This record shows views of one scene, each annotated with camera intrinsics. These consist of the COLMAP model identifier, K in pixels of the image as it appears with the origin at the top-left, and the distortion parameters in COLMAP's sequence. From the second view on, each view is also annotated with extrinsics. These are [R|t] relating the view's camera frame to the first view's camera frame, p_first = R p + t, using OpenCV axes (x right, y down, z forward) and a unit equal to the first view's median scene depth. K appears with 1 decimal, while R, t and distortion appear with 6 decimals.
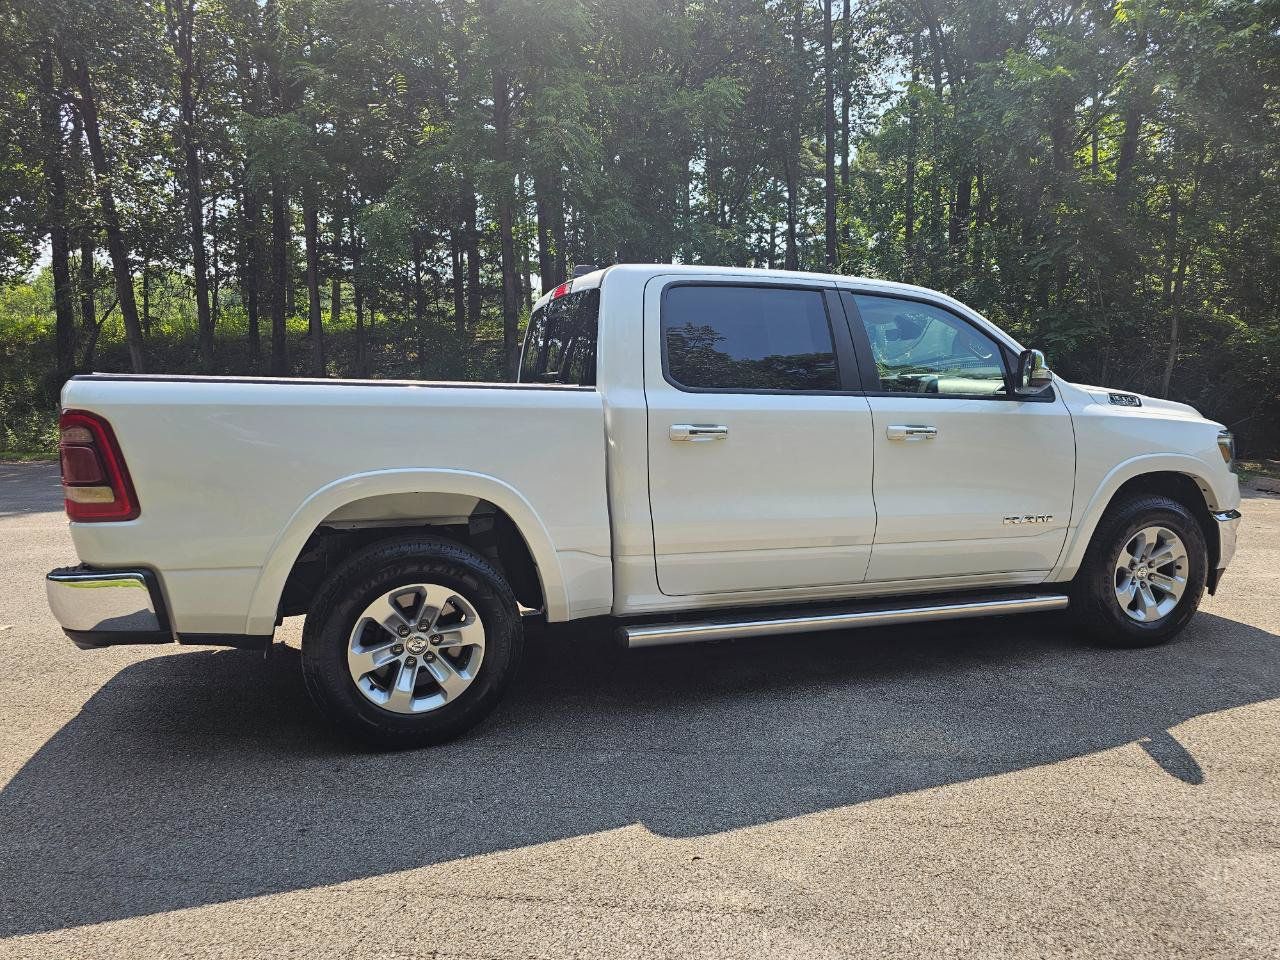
lens RADIAL K [[857.3, 0, 646.0], [0, 857.3, 494.8], [0, 0, 1]] dist [0.050968, -0.046169]
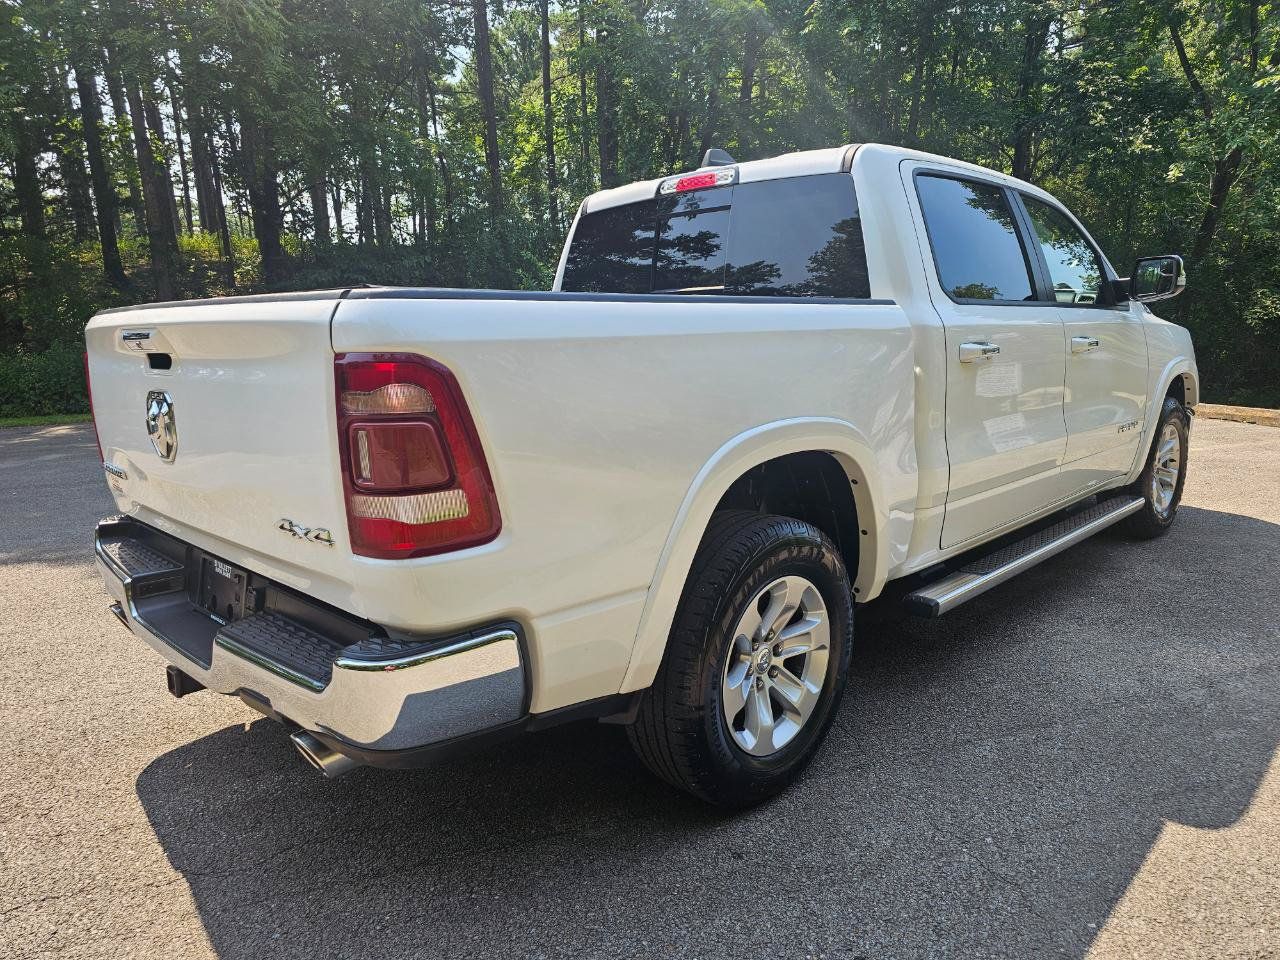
lens RADIAL K [[857.3, 0, 646.0], [0, 857.3, 494.8], [0, 0, 1]] dist [0.050968, -0.046169]
pose [[0.905168, -0.109672, 0.410662, -0.620123], [0.078407, 0.992642, 0.092275, -0.038825], [-0.417760, -0.051326, 0.907107, 0.374095]]
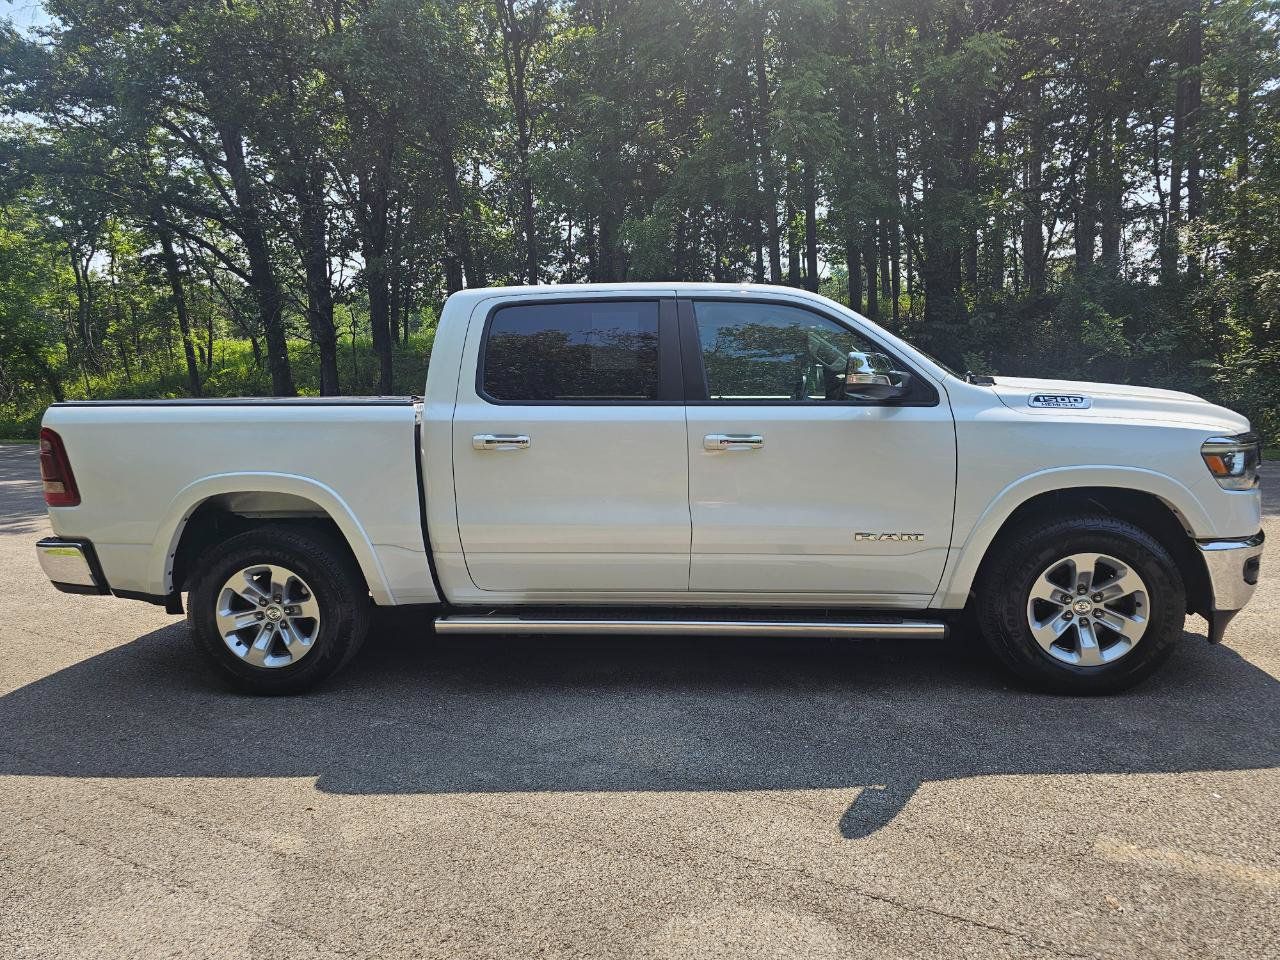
lens RADIAL K [[857.3, 0, 646.0], [0, 857.3, 494.8], [0, 0, 1]] dist [0.050968, -0.046169]
pose [[0.908233, 0.028173, -0.417514, 0.710696], [-0.024401, 0.999599, 0.014371, -0.026776], [0.417752, -0.002864, 0.908557, 0.088452]]
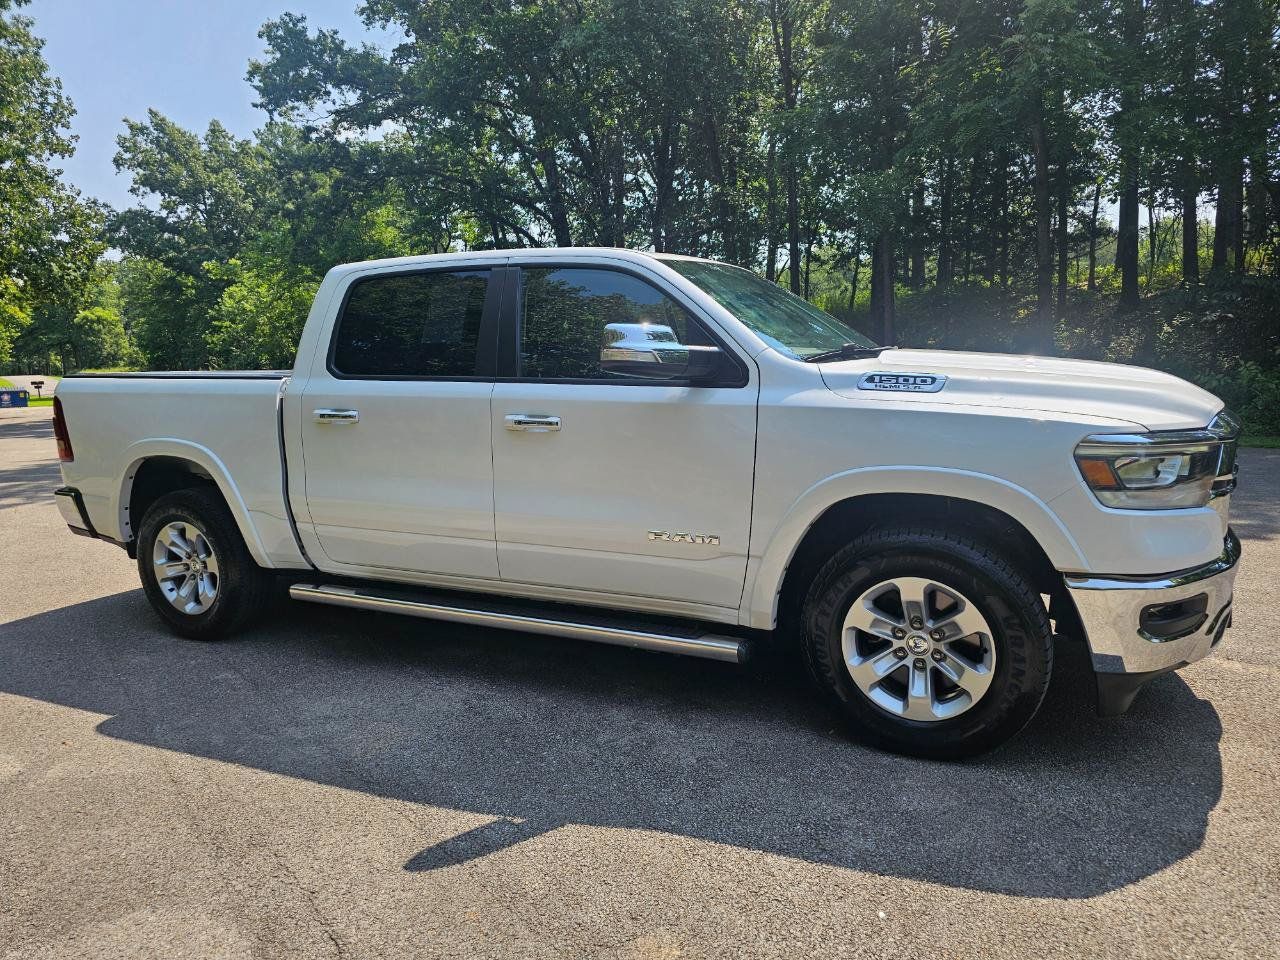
lens RADIAL K [[857.3, 0, 646.0], [0, 857.3, 494.8], [0, 0, 1]] dist [0.050968, -0.046169]
pose [[0.696978, 0.088433, -0.711619, 1.172623], [-0.062048, 0.996082, 0.063013, -0.069309], [0.714403, 0.000236, 0.699734, 0.524438]]
